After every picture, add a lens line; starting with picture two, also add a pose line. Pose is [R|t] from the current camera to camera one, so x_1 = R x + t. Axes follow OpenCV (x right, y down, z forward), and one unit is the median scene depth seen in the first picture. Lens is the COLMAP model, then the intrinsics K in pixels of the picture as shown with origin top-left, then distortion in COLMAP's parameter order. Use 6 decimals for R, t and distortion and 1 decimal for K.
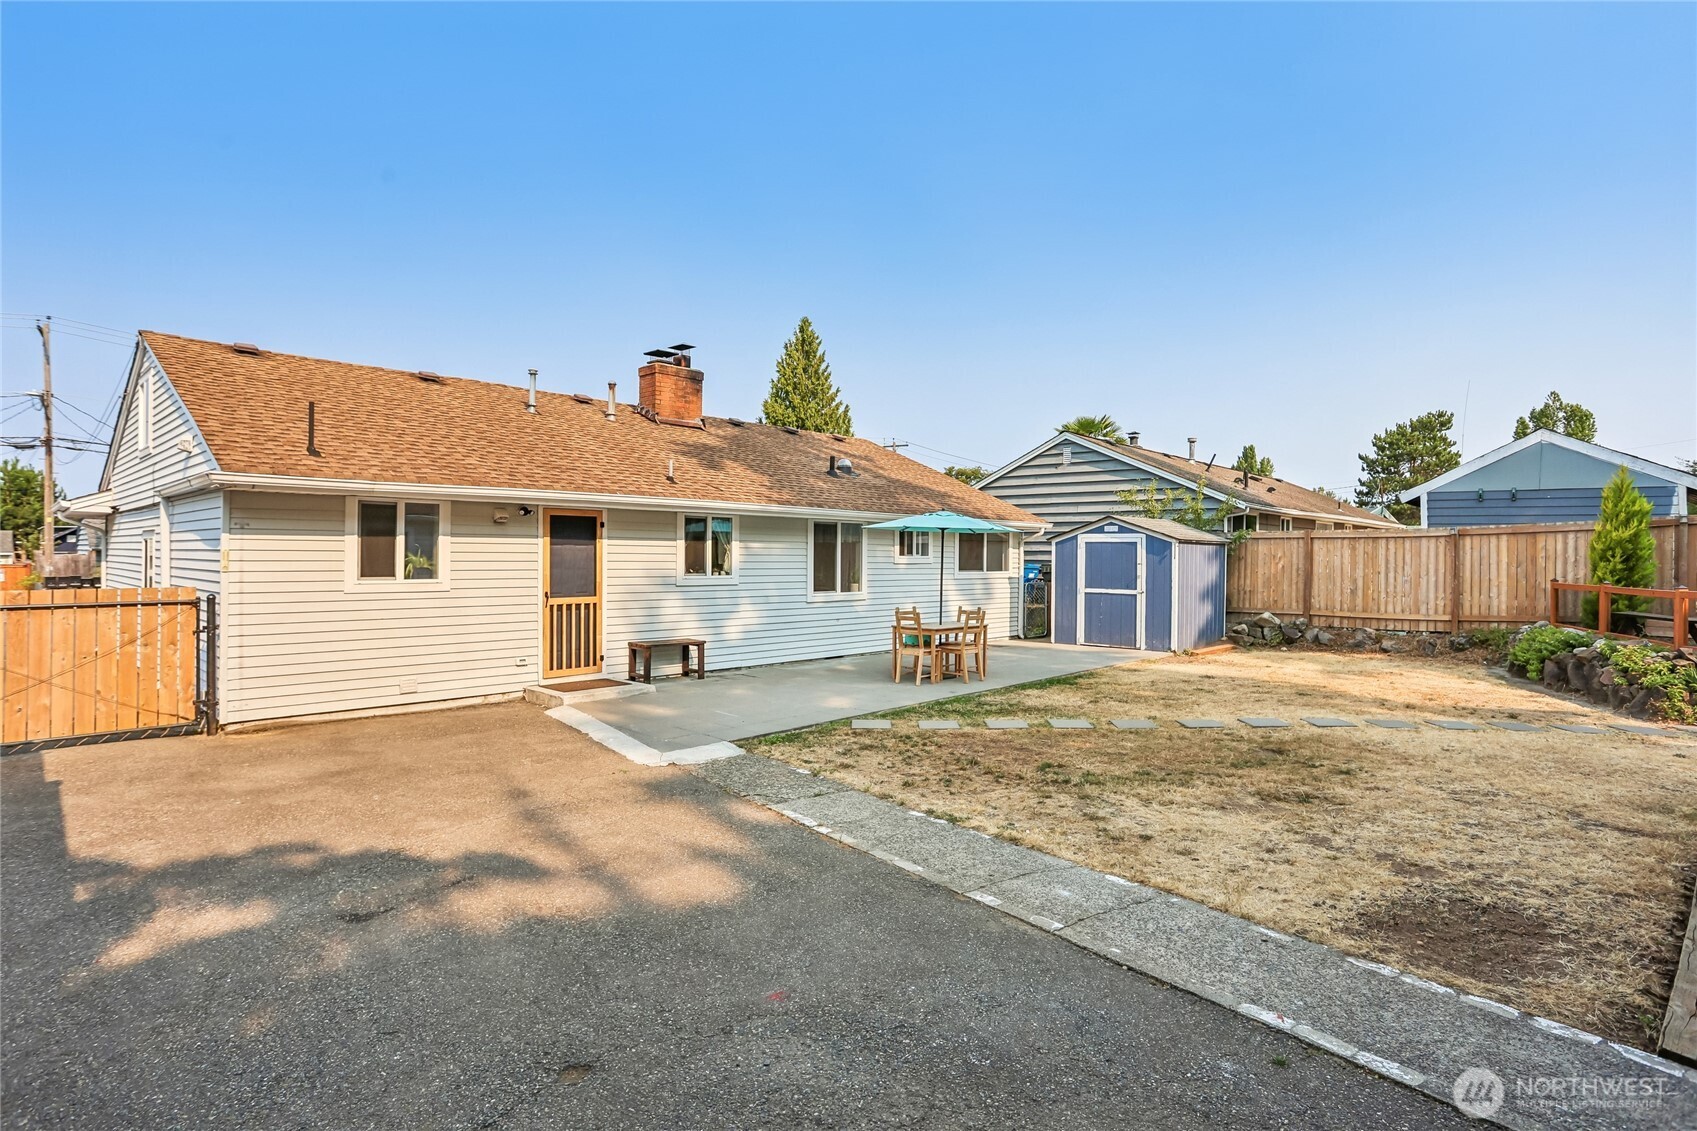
lens RADIAL K [[869.4, 0, 852.9], [0, 869.4, 561.8], [0, 0, 1]] dist [-0.066329, 0.025949]
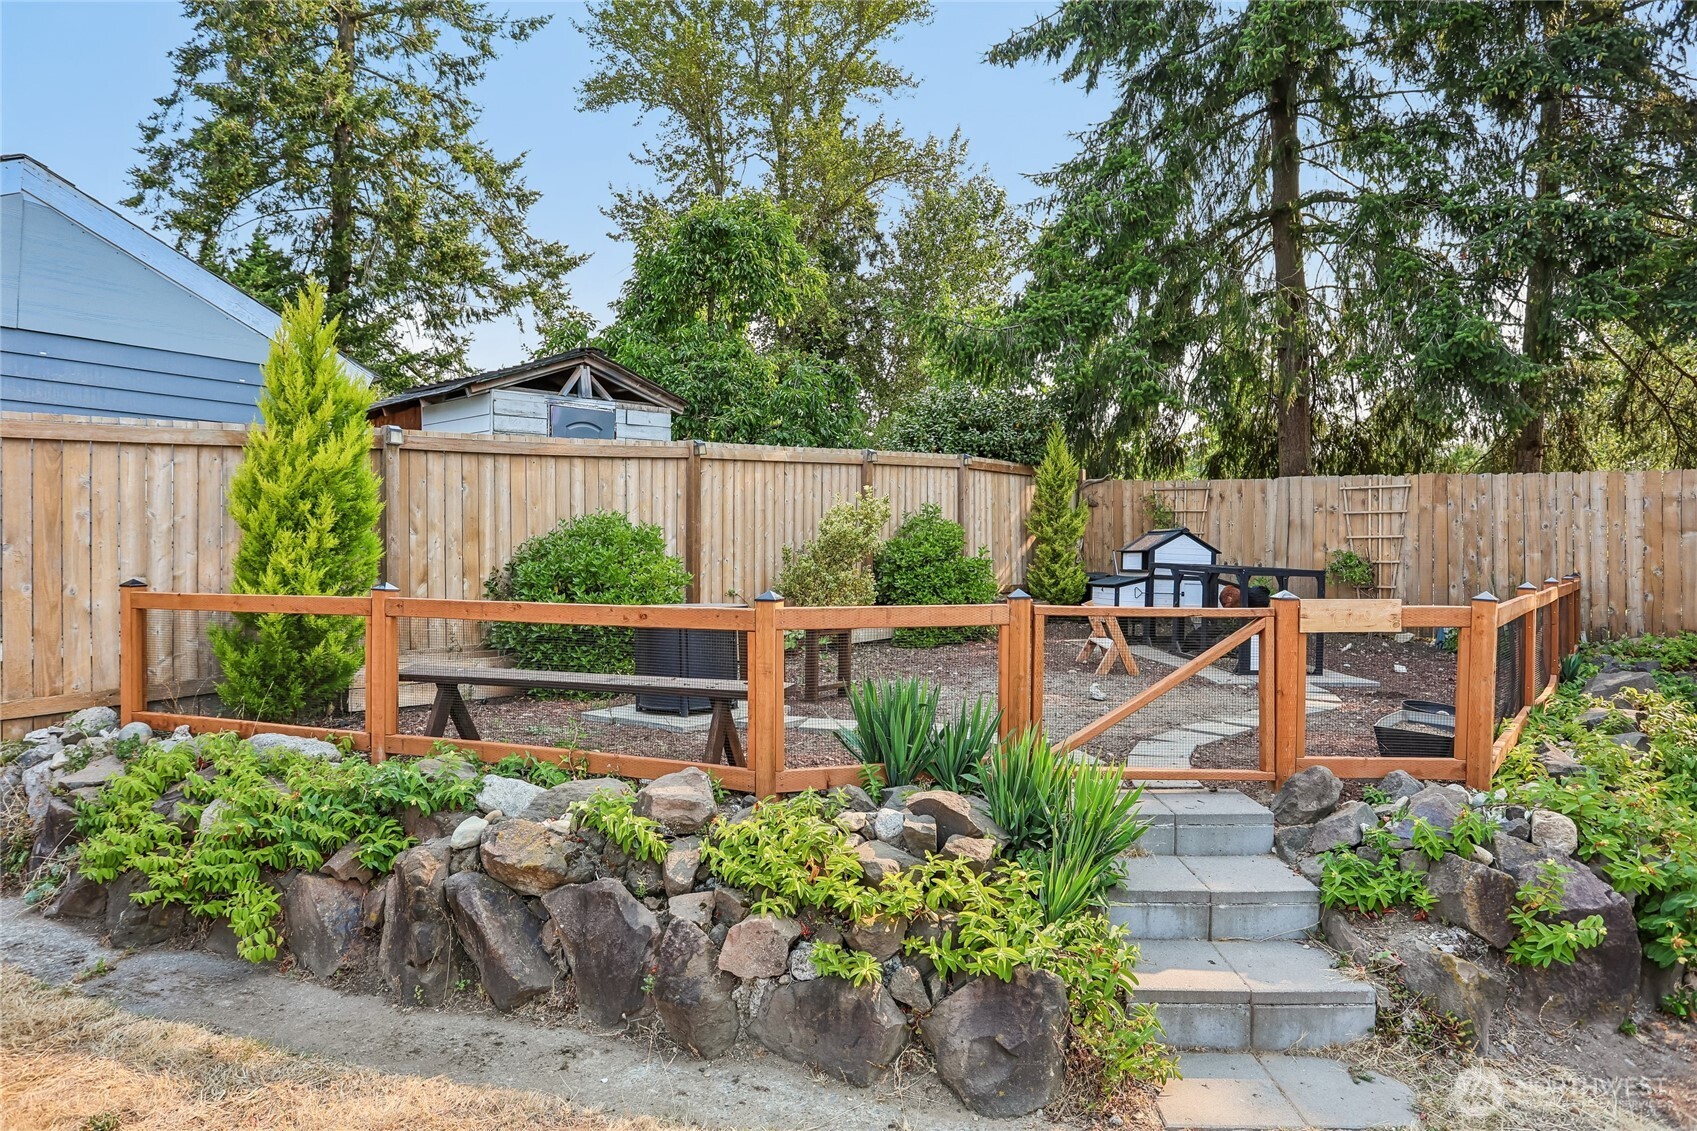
lens RADIAL K [[990.7, 0, 857.5], [0, 990.7, 548.4], [0, 0, 1]] dist [-0.037403, 0.003615]
pose [[-0.037550, -0.003734, 0.999288, 0.562004], [0.004769, 0.999981, 0.003915, 0.009407], [-0.999283, 0.004912, -0.037532, 0.935594]]
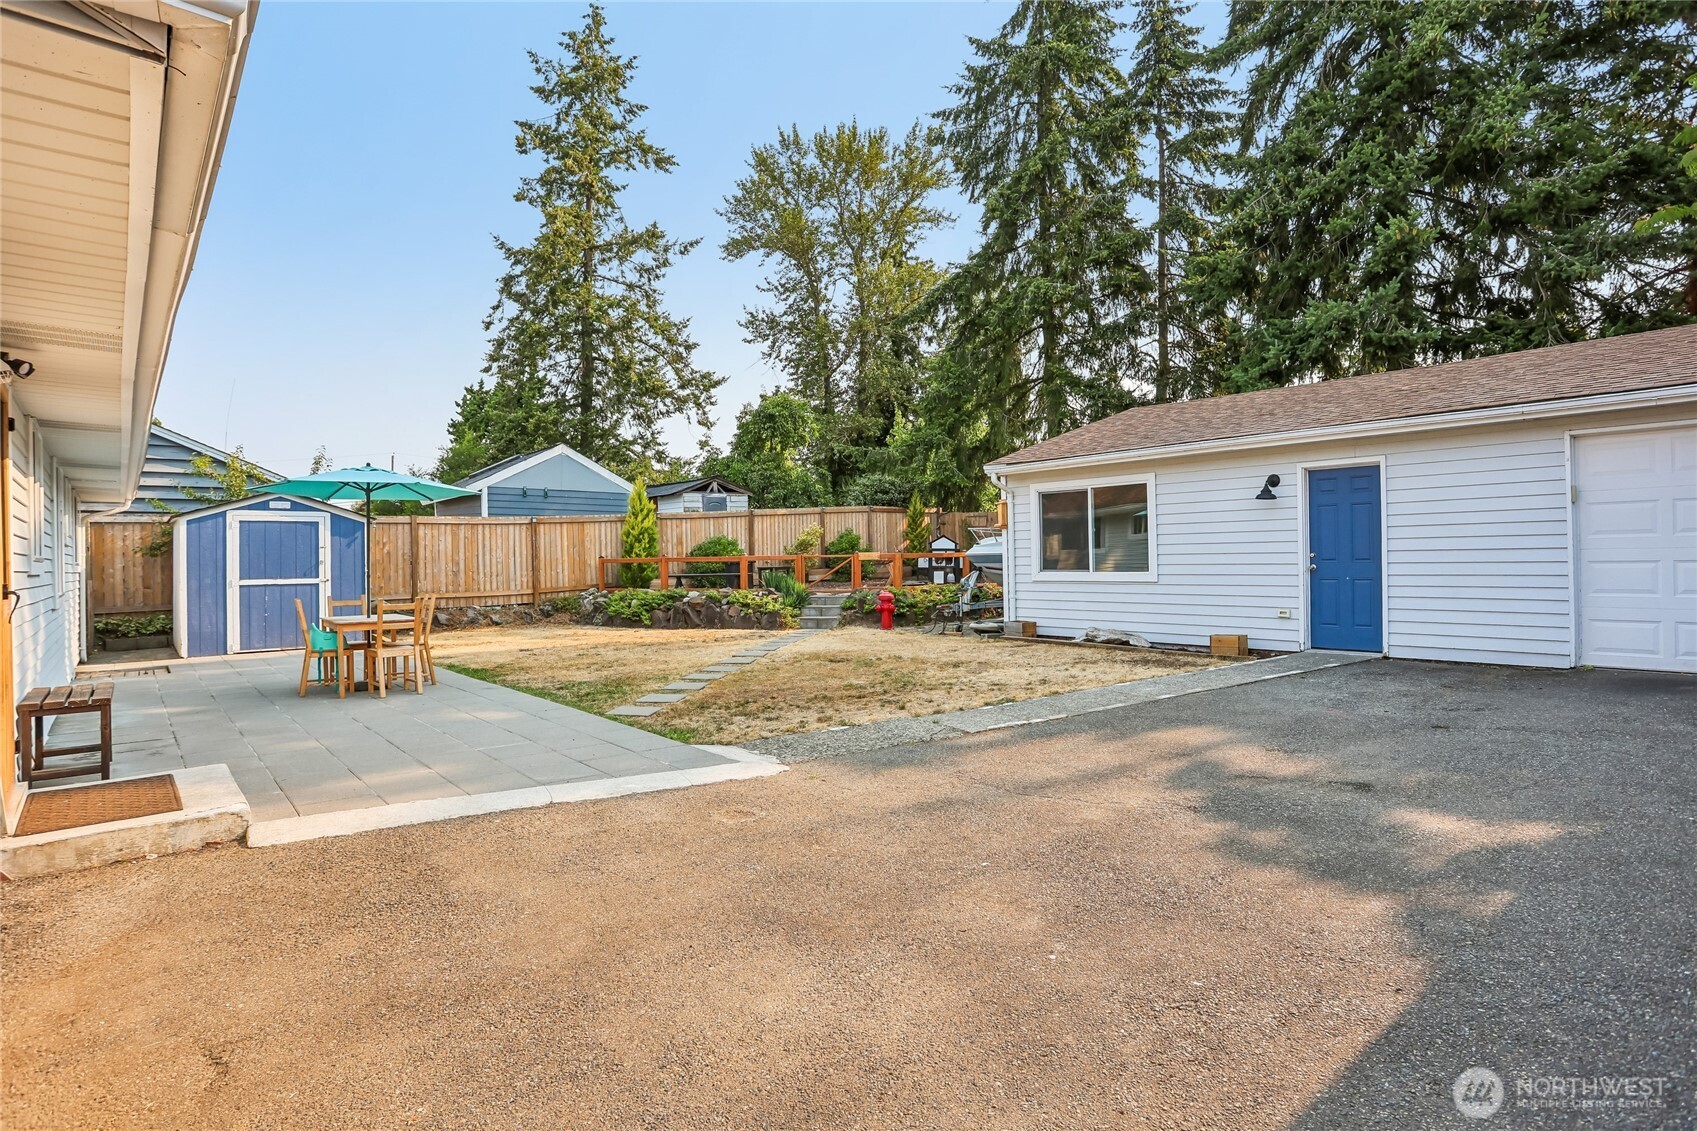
lens RADIAL K [[869.4, 0, 855.6], [0, 869.4, 564.1], [0, 0, 1]] dist [-0.066329, 0.025949]
pose [[0.102076, -0.017221, 0.994628, -0.669611], [0.024531, 0.999590, 0.014789, 0.029024], [-0.994474, 0.022890, 0.102457, 0.577886]]
